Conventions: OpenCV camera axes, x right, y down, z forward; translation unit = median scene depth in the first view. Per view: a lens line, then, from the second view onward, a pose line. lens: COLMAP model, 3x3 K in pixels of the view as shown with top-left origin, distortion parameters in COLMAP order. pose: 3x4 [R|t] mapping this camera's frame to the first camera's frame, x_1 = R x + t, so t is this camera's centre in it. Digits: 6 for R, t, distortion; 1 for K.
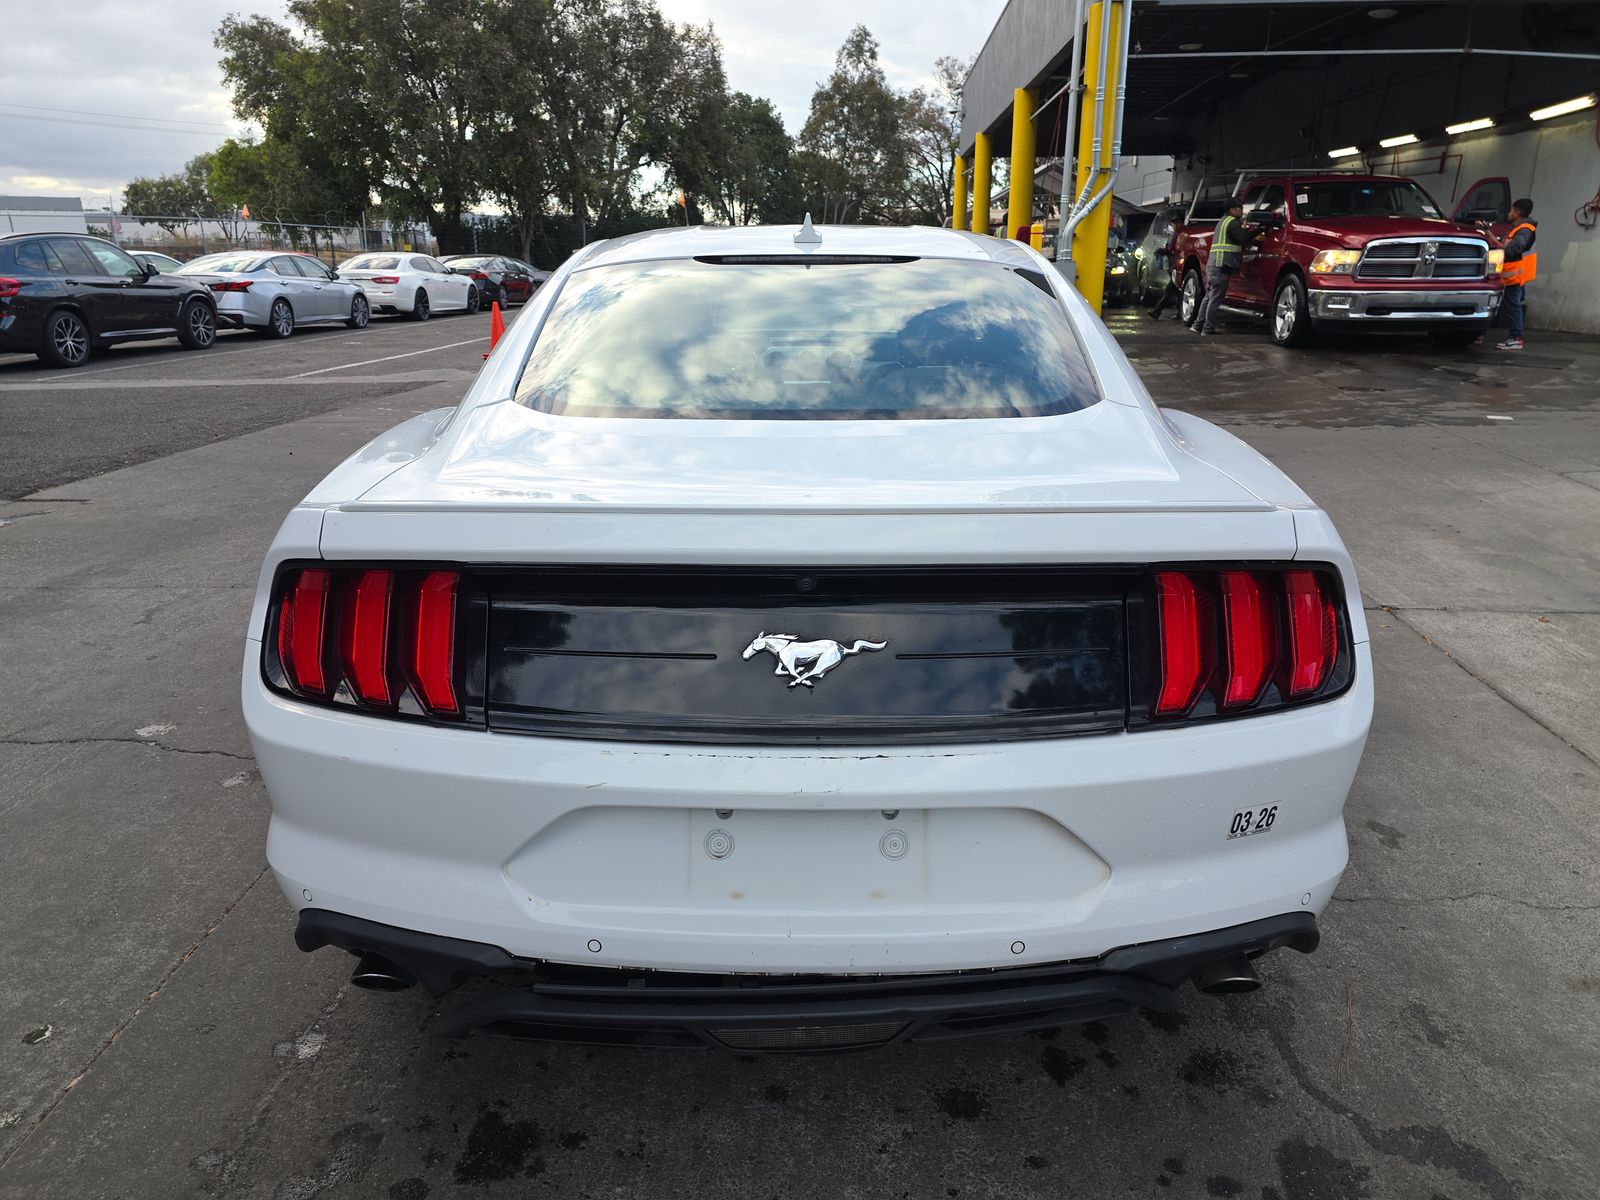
lens RADIAL K [[1080.1, 0, 800.0], [0, 1080.1, 600.0], [0, 0, 1]] dist [-0.001336, -0.001758]
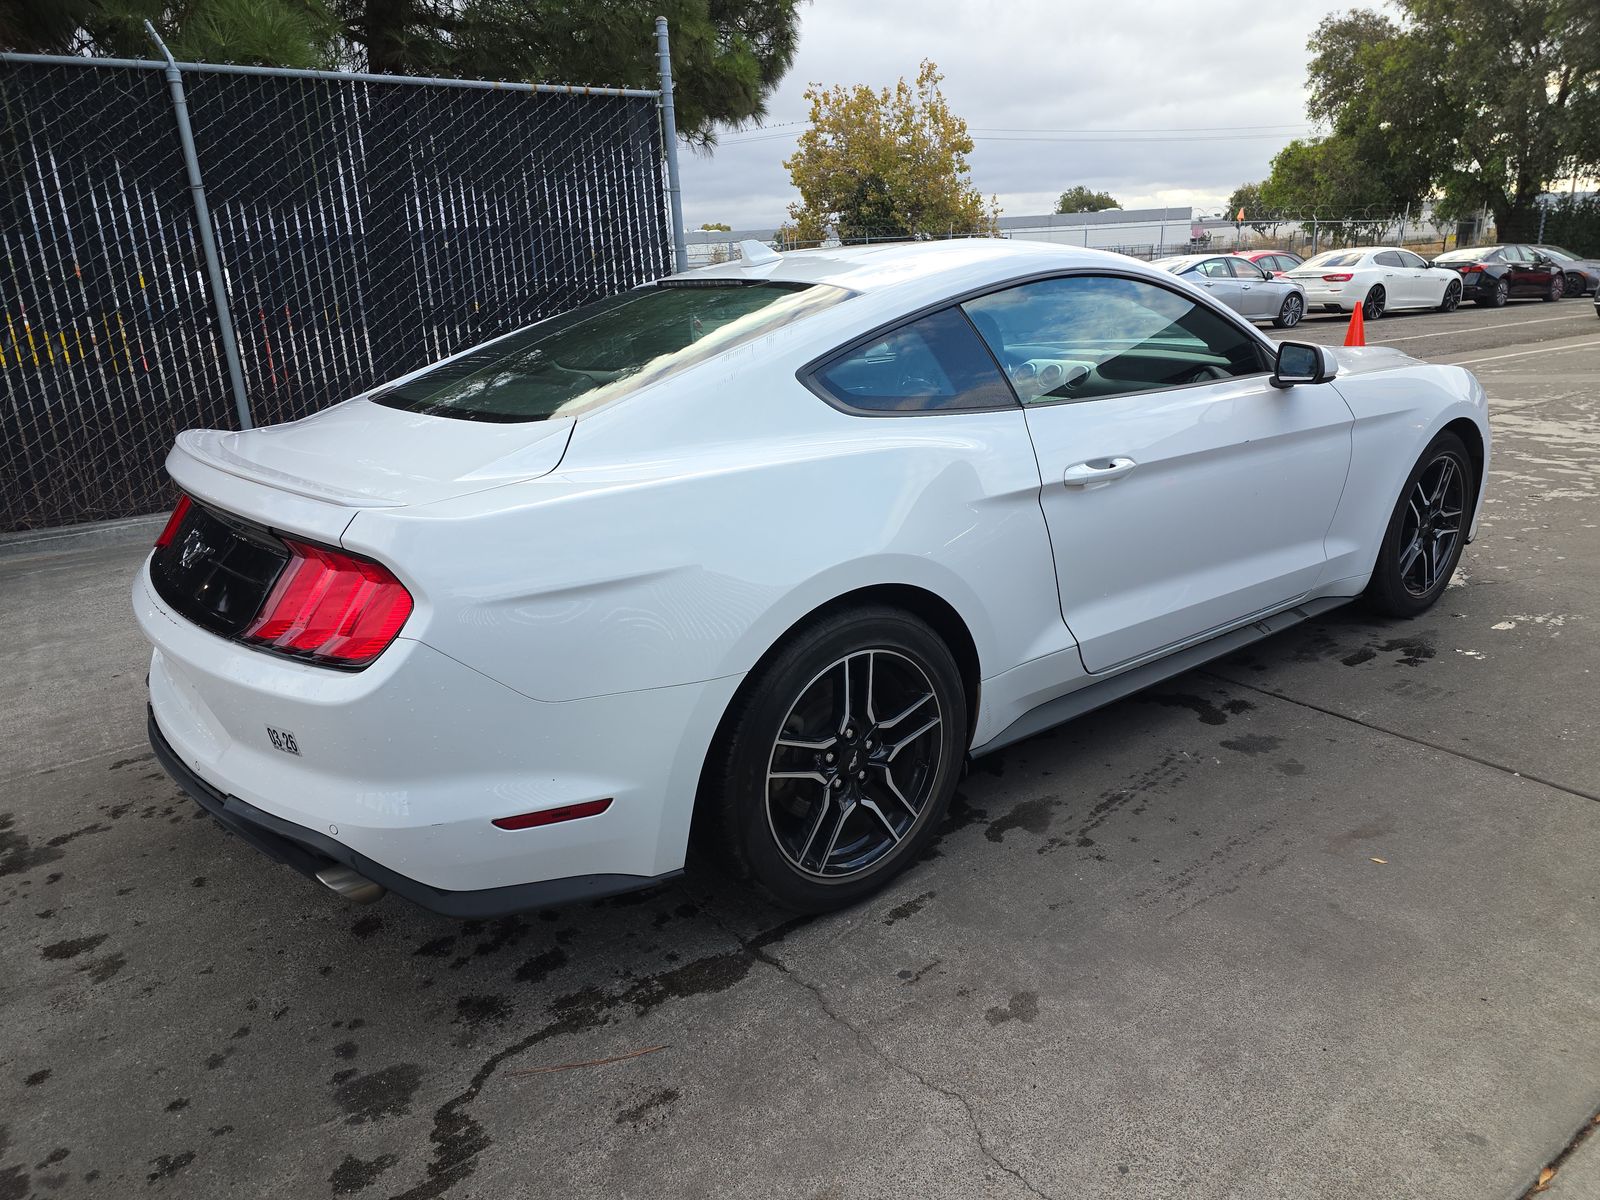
lens RADIAL K [[1064.0, 0, 793.3], [0, 1064.0, 600.0], [0, 0, 1]] dist [0.052682, -0.043857]
pose [[0.615799, 0.204591, -0.760877, 0.099136], [-0.201849, 0.974436, 0.098653, -0.011491], [0.761610, 0.092831, 0.641353, 0.036101]]
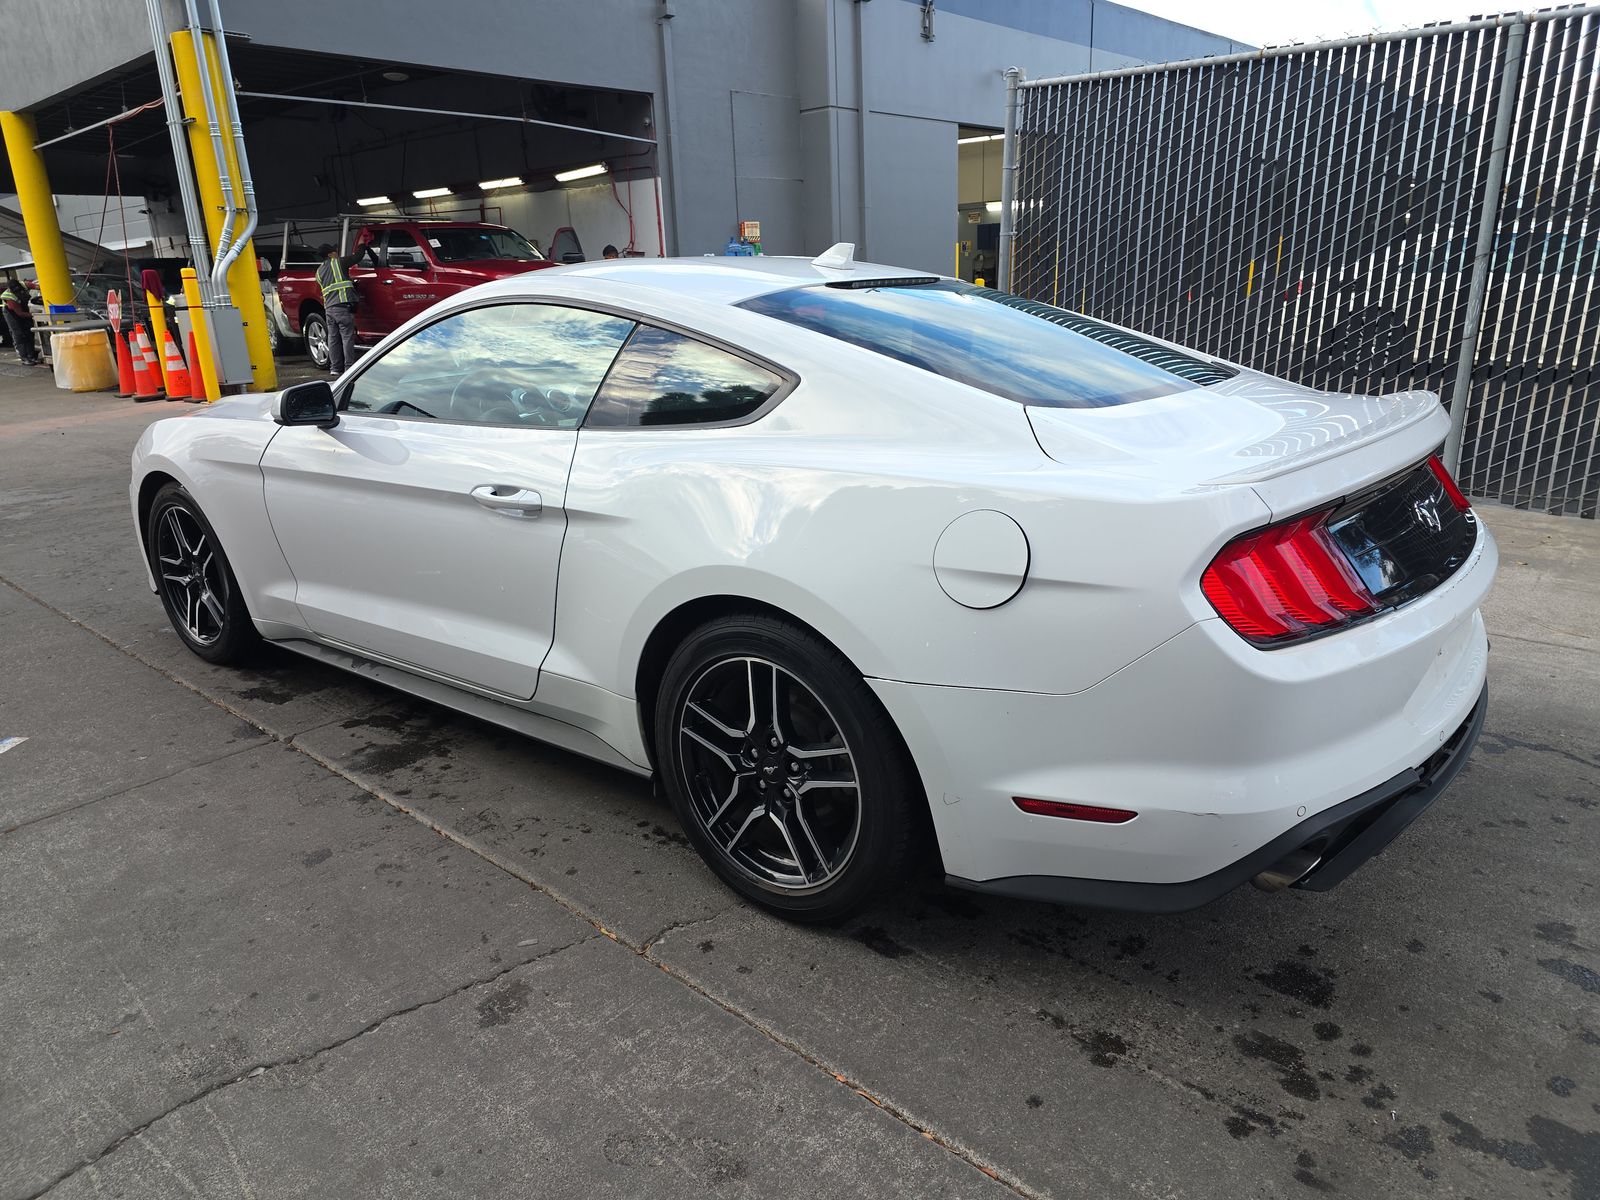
lens RADIAL K [[1080.1, 0, 800.0], [0, 1080.1, 600.0], [0, 0, 1]] dist [-0.001336, -0.001758]
pose [[0.625475, -0.234536, 0.744160, -0.097402], [0.263445, 0.961224, 0.081519, -0.010919], [-0.734423, 0.145057, 0.663009, 0.036072]]
